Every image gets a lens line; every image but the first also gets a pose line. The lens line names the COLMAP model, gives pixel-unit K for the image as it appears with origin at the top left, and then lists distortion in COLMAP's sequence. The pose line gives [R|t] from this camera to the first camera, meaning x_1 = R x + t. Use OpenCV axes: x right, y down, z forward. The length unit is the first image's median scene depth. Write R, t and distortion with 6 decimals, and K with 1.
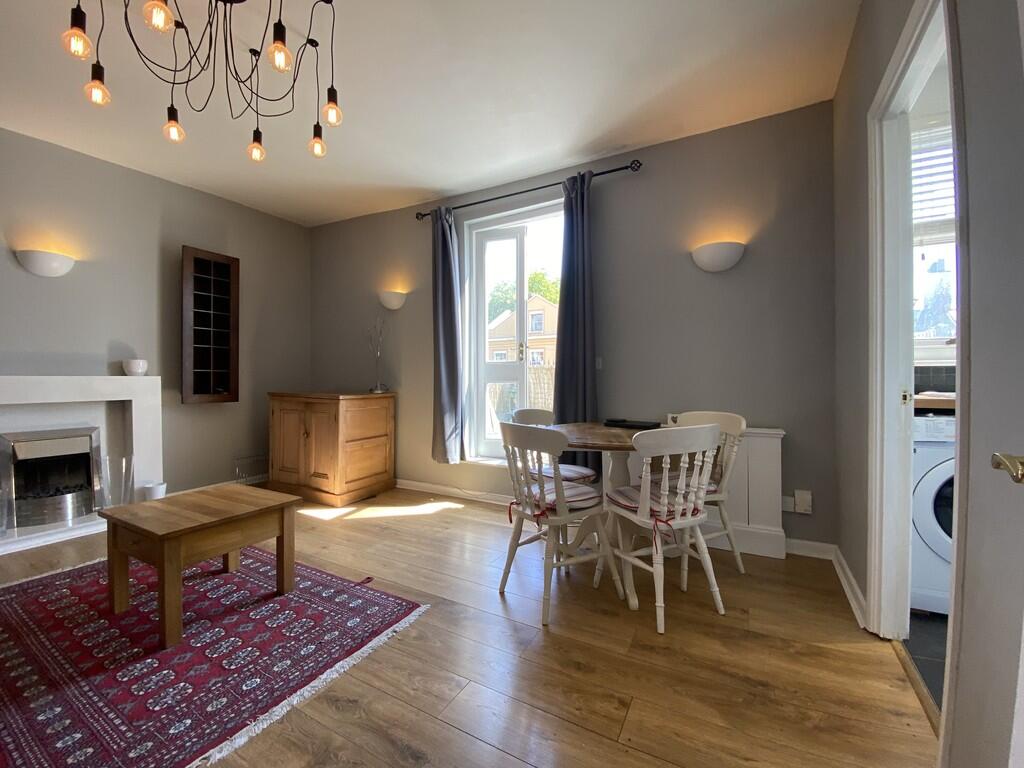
lens RADIAL K [[412.8, 0, 517.1], [0, 412.8, 384.6], [0, 0, 1]] dist [0.012806, -0.016844]
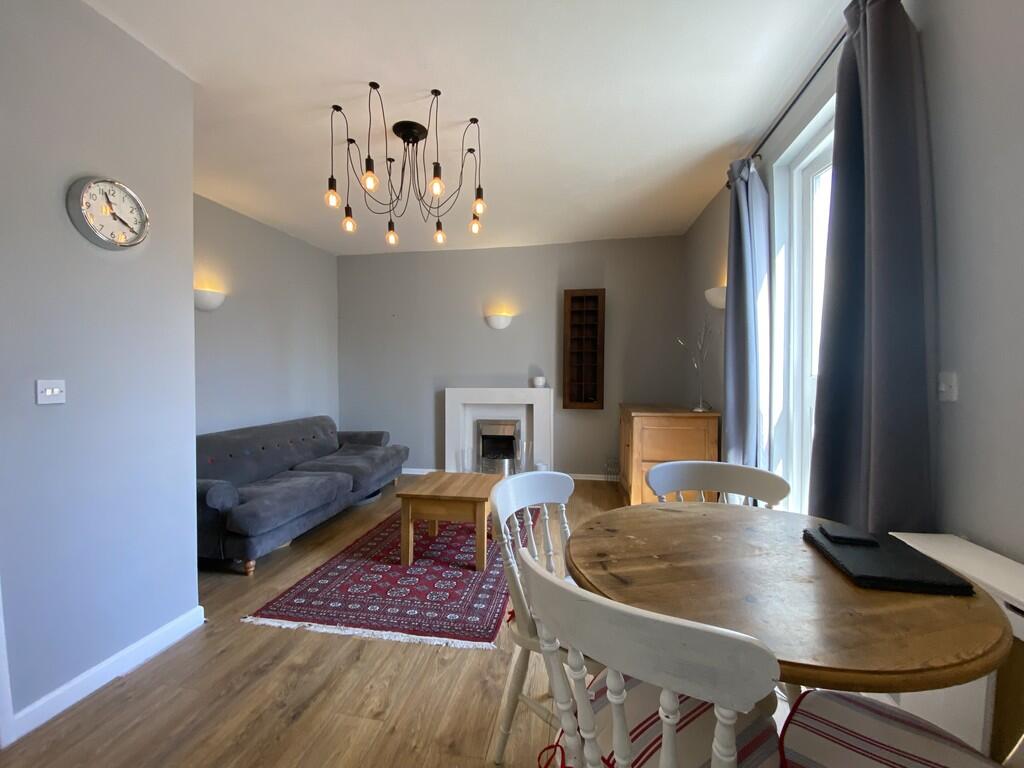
lens RADIAL K [[412.8, 0, 517.1], [0, 412.8, 384.6], [0, 0, 1]] dist [0.012806, -0.016844]
pose [[0.331613, 0.016850, -0.943265, 0.557992], [-0.012031, 0.999835, 0.013631, -0.067930], [0.943339, 0.006828, 0.331761, 0.588990]]
